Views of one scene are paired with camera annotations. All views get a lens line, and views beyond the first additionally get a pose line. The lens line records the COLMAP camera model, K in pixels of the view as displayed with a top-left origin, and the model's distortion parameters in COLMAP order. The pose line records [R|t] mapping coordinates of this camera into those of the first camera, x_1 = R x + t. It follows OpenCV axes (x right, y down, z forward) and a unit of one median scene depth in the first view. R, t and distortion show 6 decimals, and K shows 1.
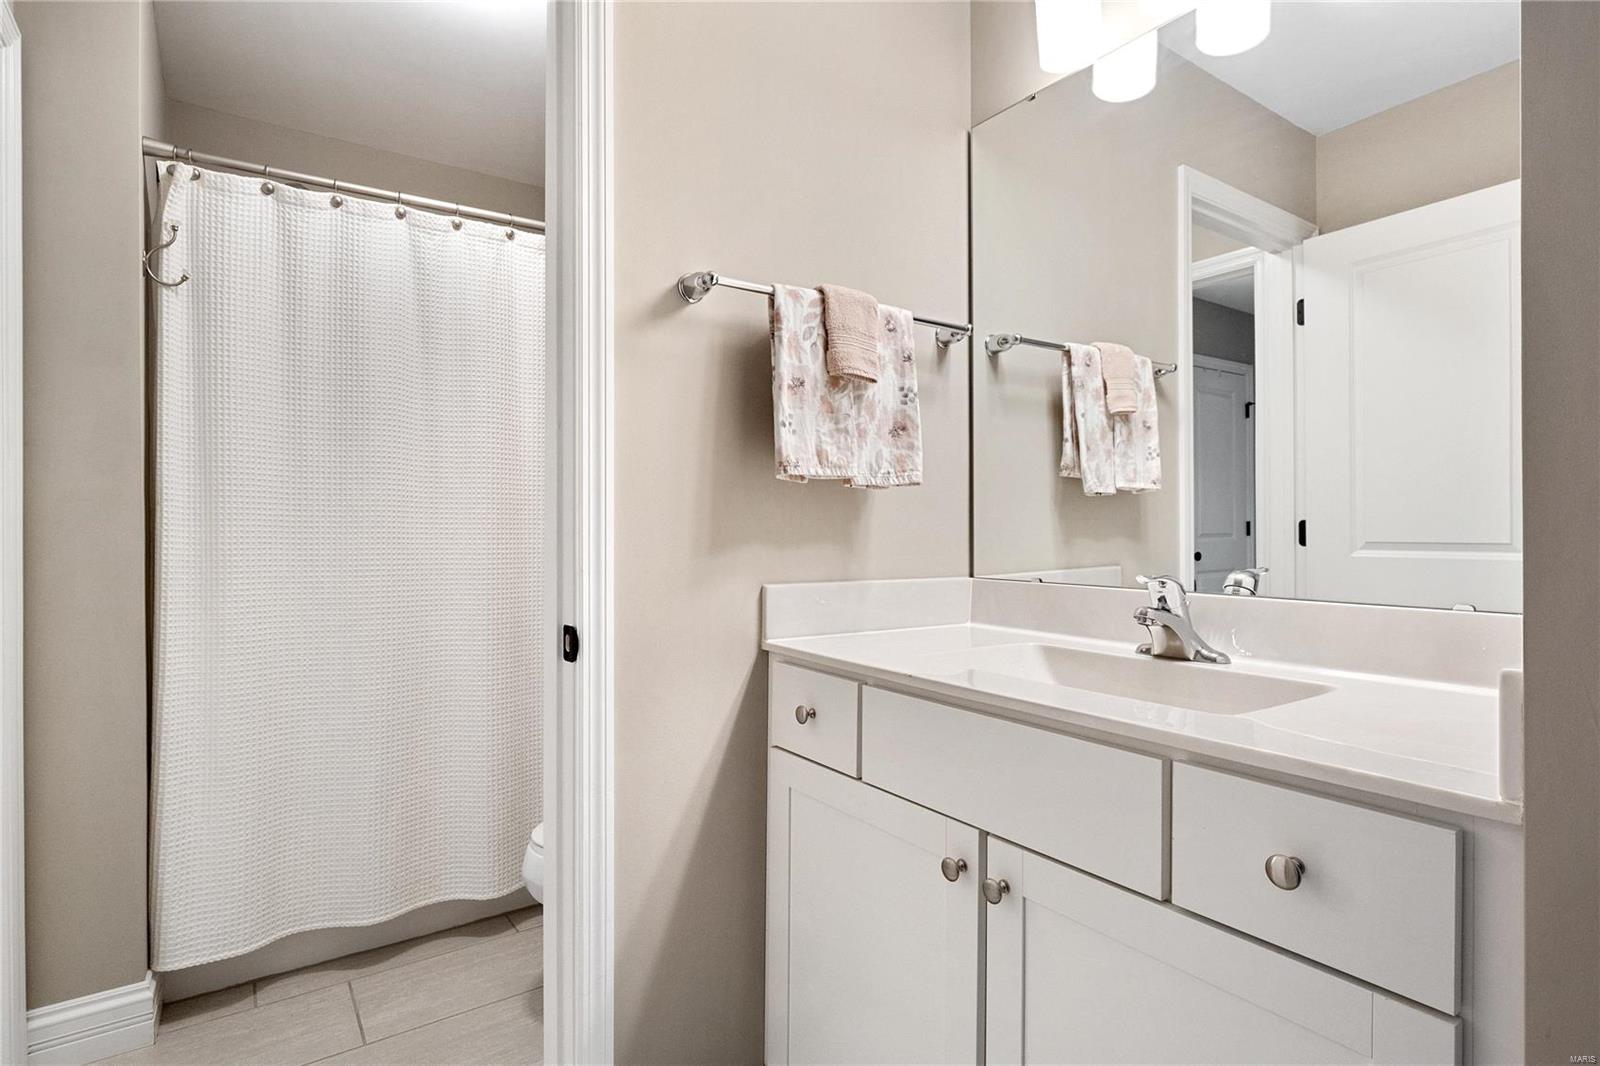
lens RADIAL K [[816.4, 0, 799.4], [0, 816.4, 523.1], [0, 0, 1]] dist [0.001384, -0.000257]
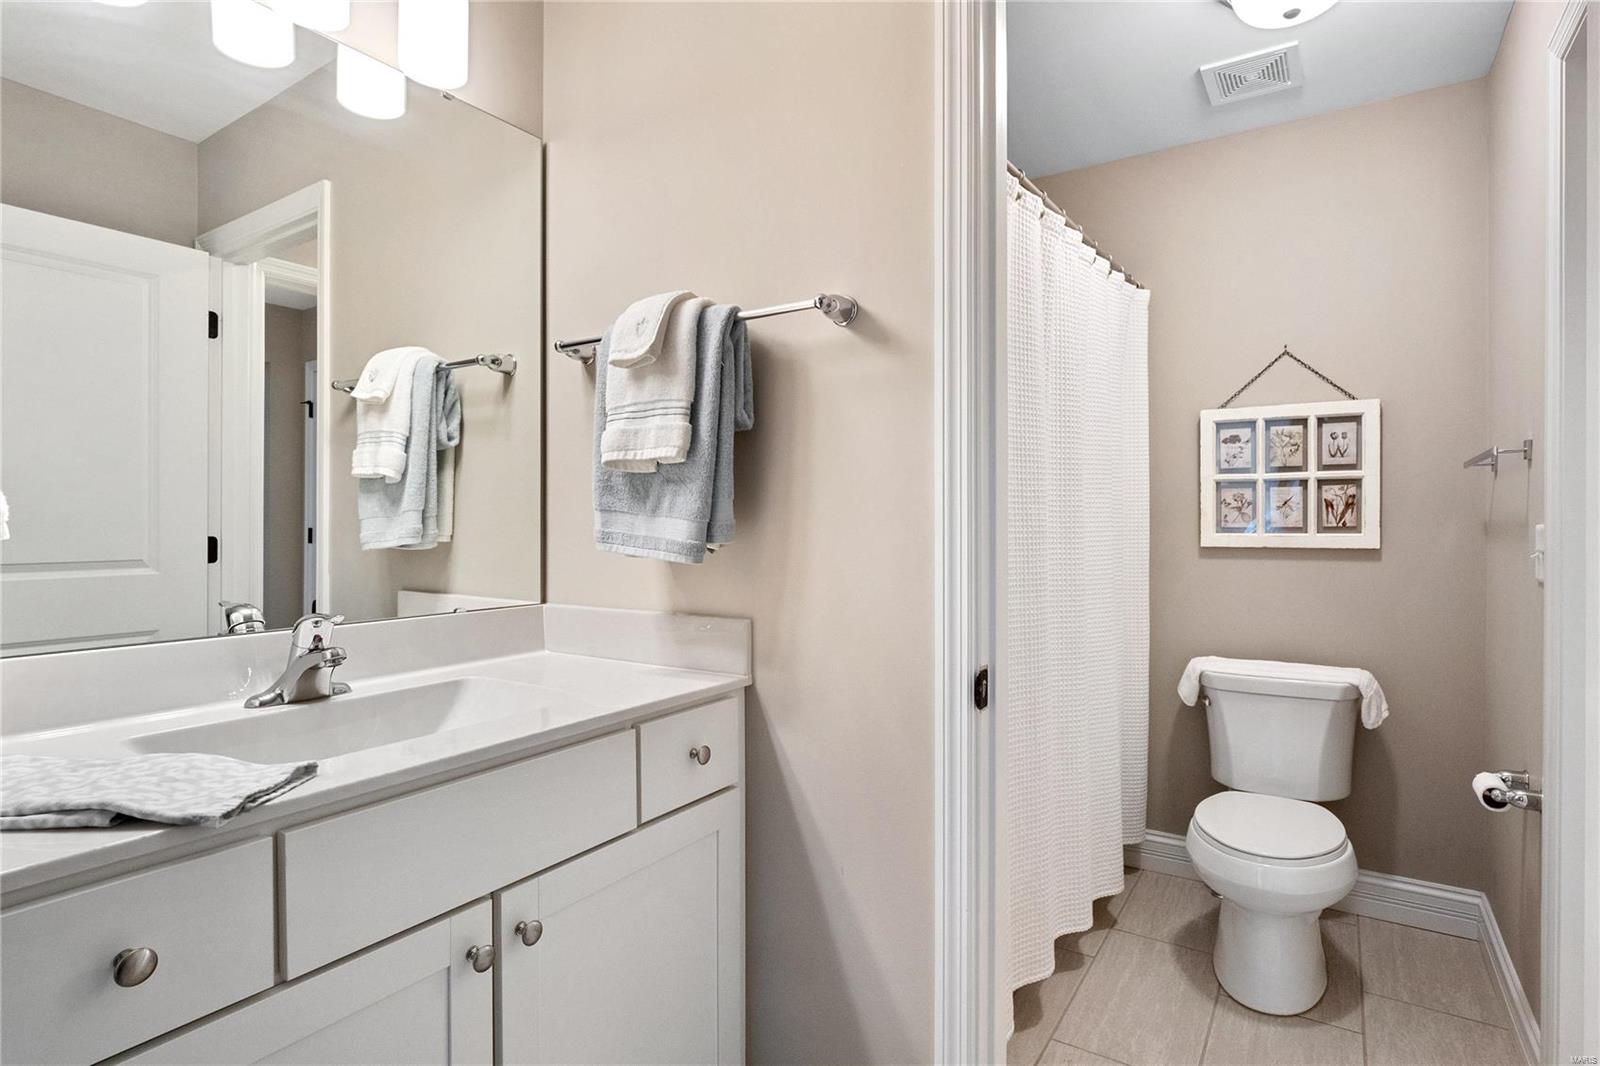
lens RADIAL K [[816.4, 0, 799.8], [0, 816.4, 532.0], [0, 0, 1]] dist [0.001384, -0.000257]
pose [[-0.369265, 0.005753, 0.929307, -0.666401], [0.013527, 0.999908, -0.000815, -0.019609], [-0.929226, 0.012270, -0.369308, 0.899256]]
